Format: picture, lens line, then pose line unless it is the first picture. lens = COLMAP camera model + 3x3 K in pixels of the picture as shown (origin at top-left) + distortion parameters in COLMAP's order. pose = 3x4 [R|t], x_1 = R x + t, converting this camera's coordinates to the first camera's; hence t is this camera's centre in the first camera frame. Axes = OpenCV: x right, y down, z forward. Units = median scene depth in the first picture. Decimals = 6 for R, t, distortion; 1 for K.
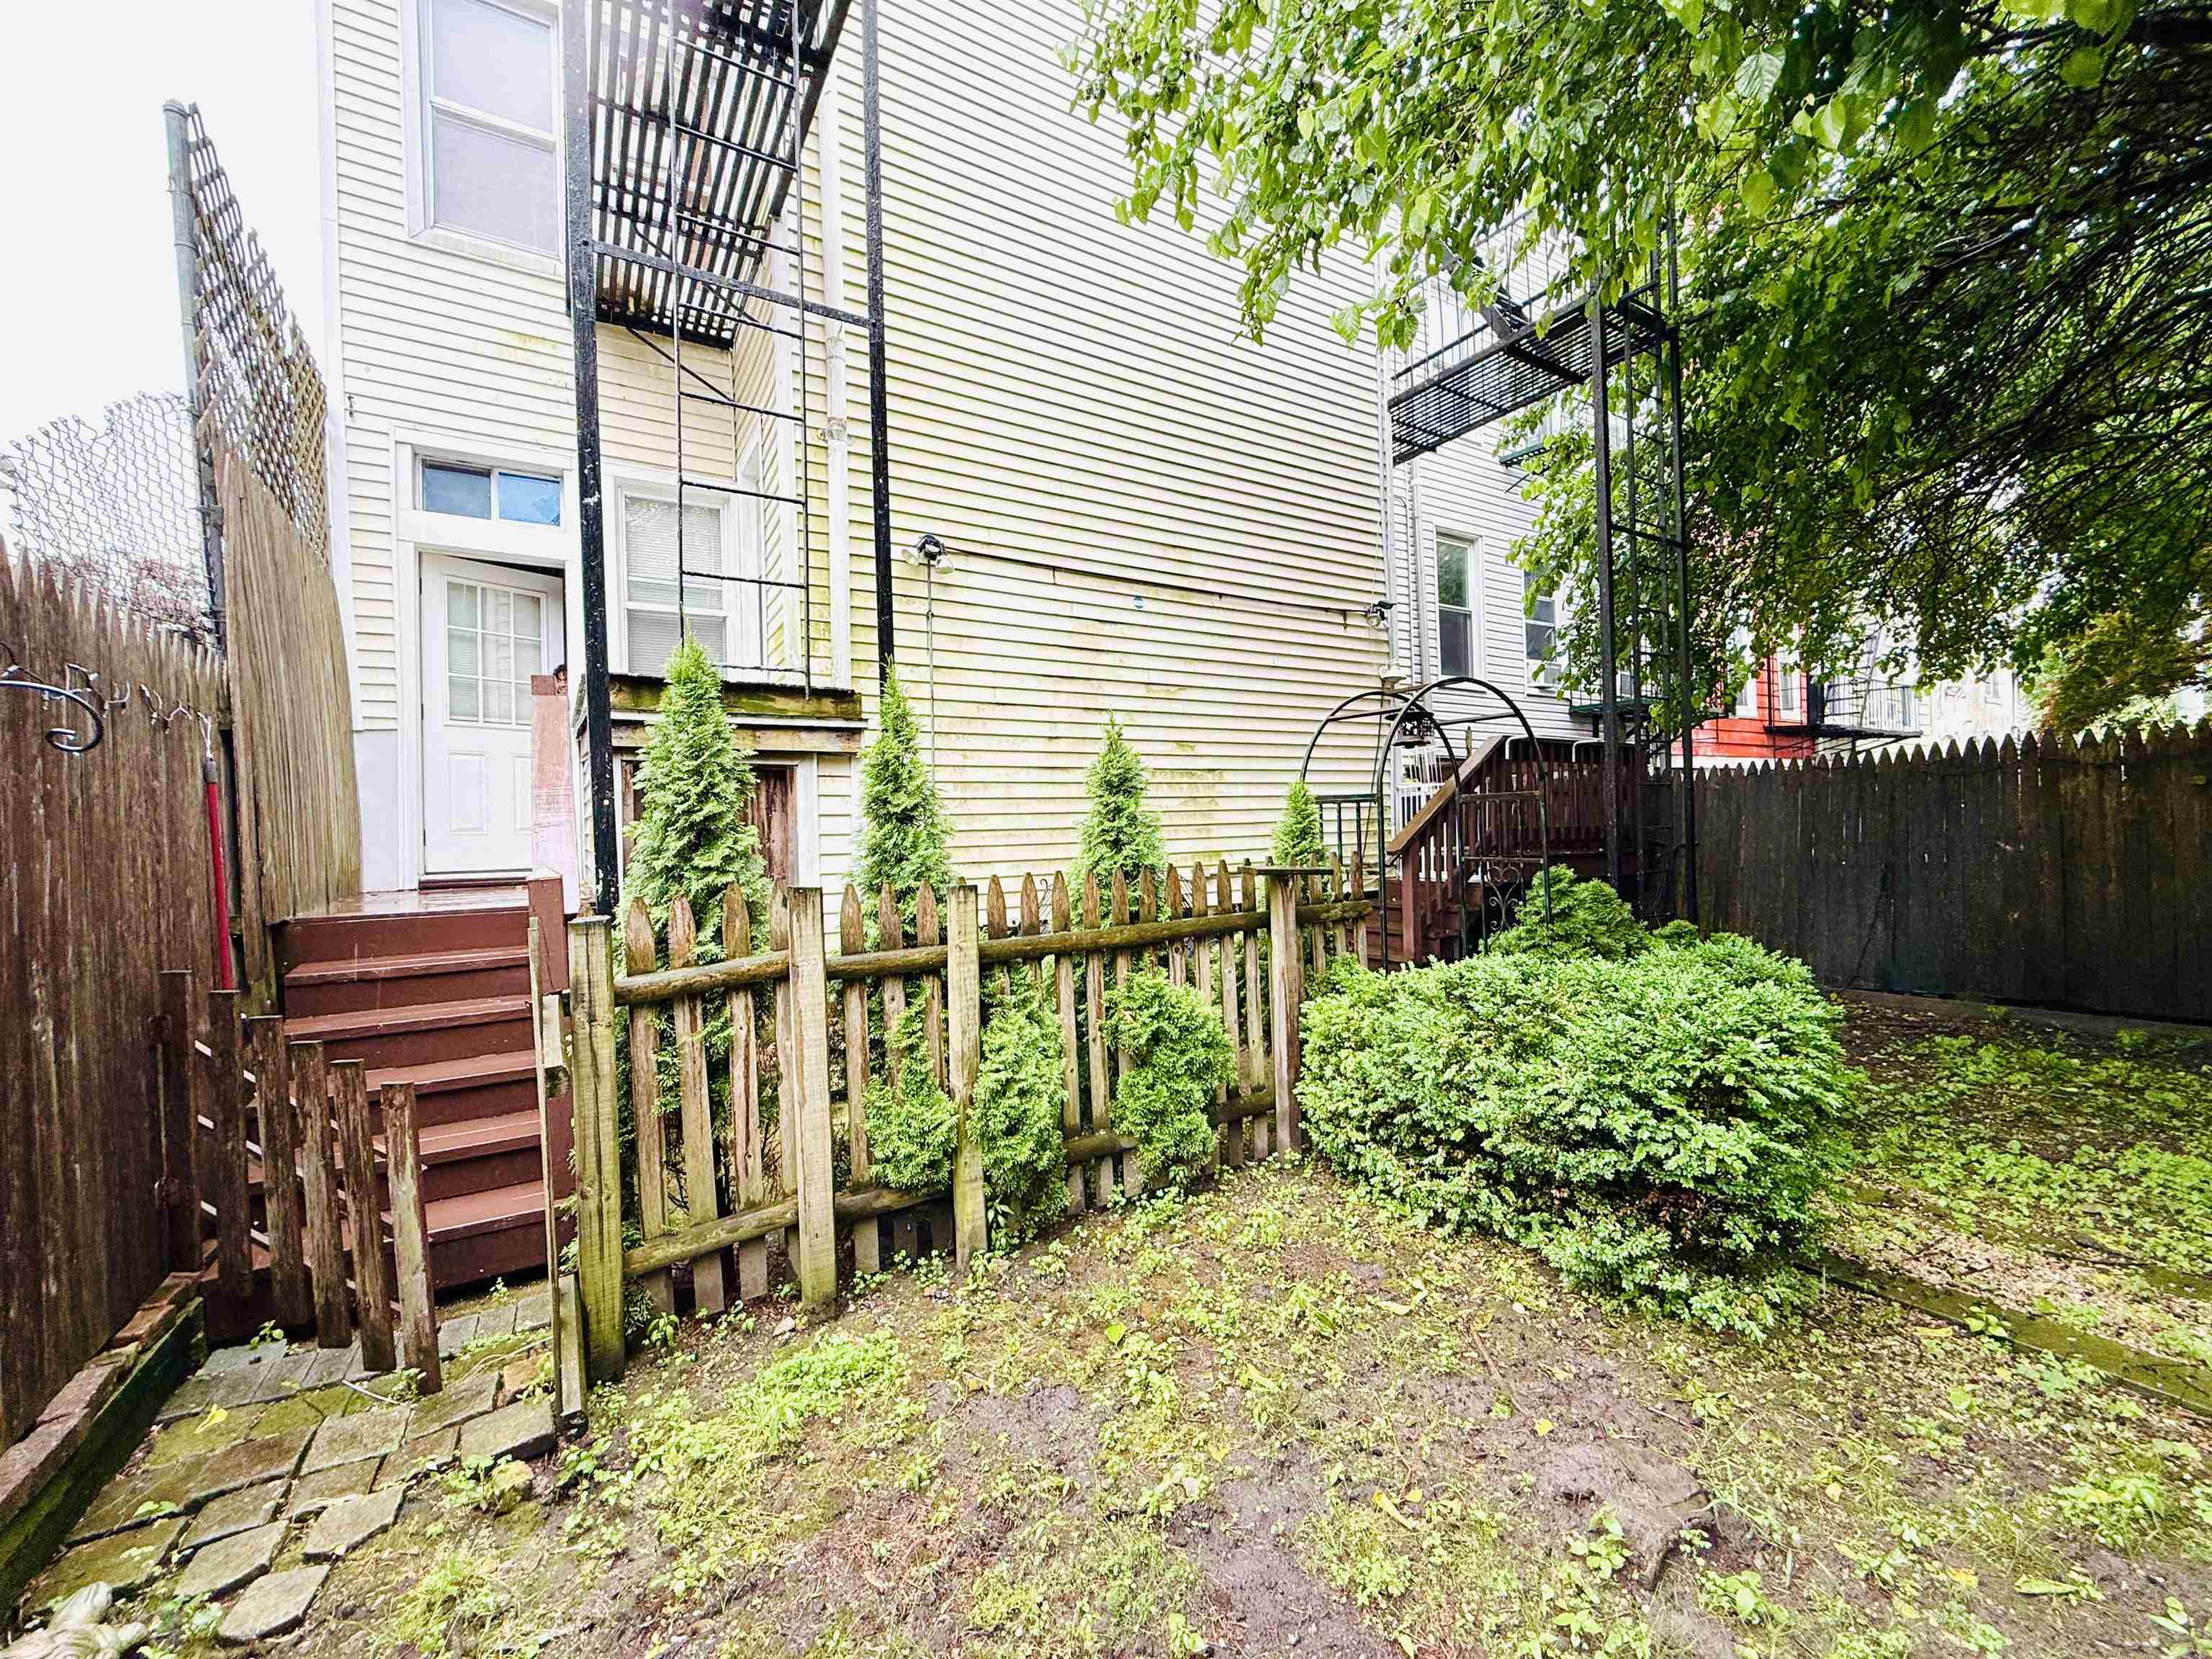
lens RADIAL K [[883.8, 0, 1107.7], [0, 883.8, 837.6], [0, 0, 1]] dist [-0.000874, 0.000129]
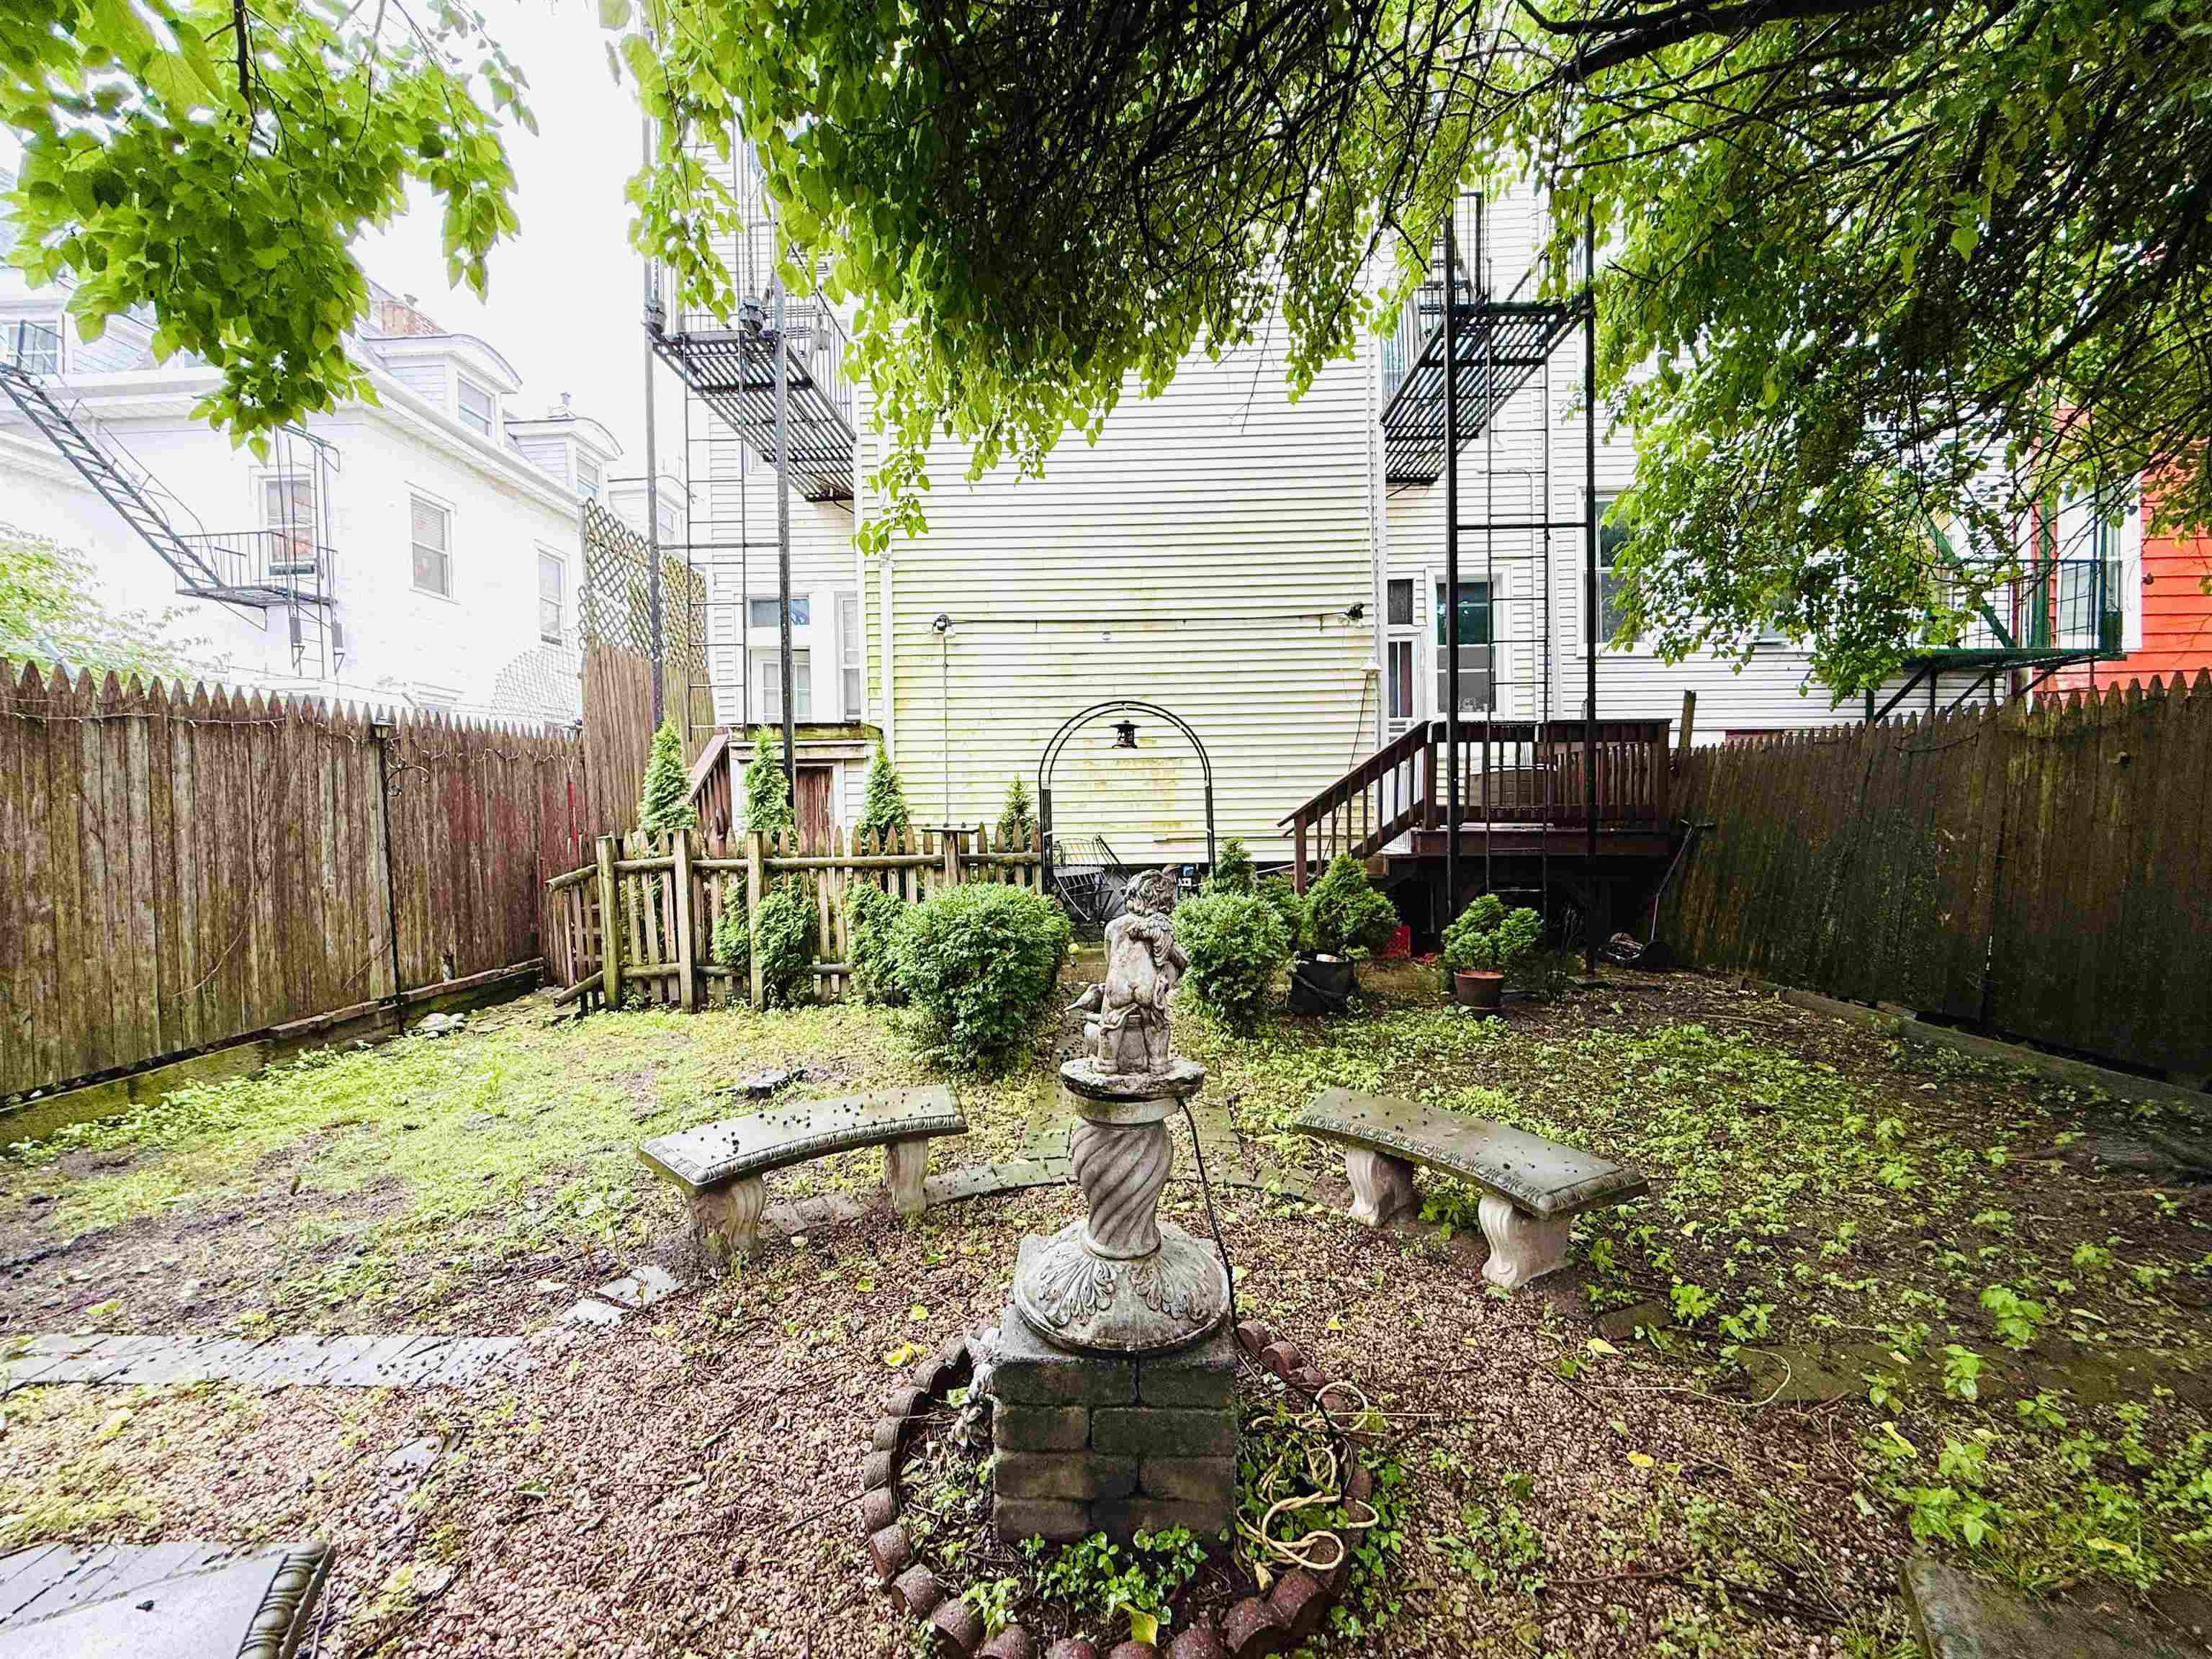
lens RADIAL K [[883.8, 0, 1095.7], [0, 883.8, 834.5], [0, 0, 1]] dist [-0.000874, 0.000129]
pose [[0.841430, 0.031335, -0.539456, 0.860094], [-0.013347, 0.999218, 0.037222, -0.013708], [0.540201, -0.024120, 0.841191, -0.177876]]
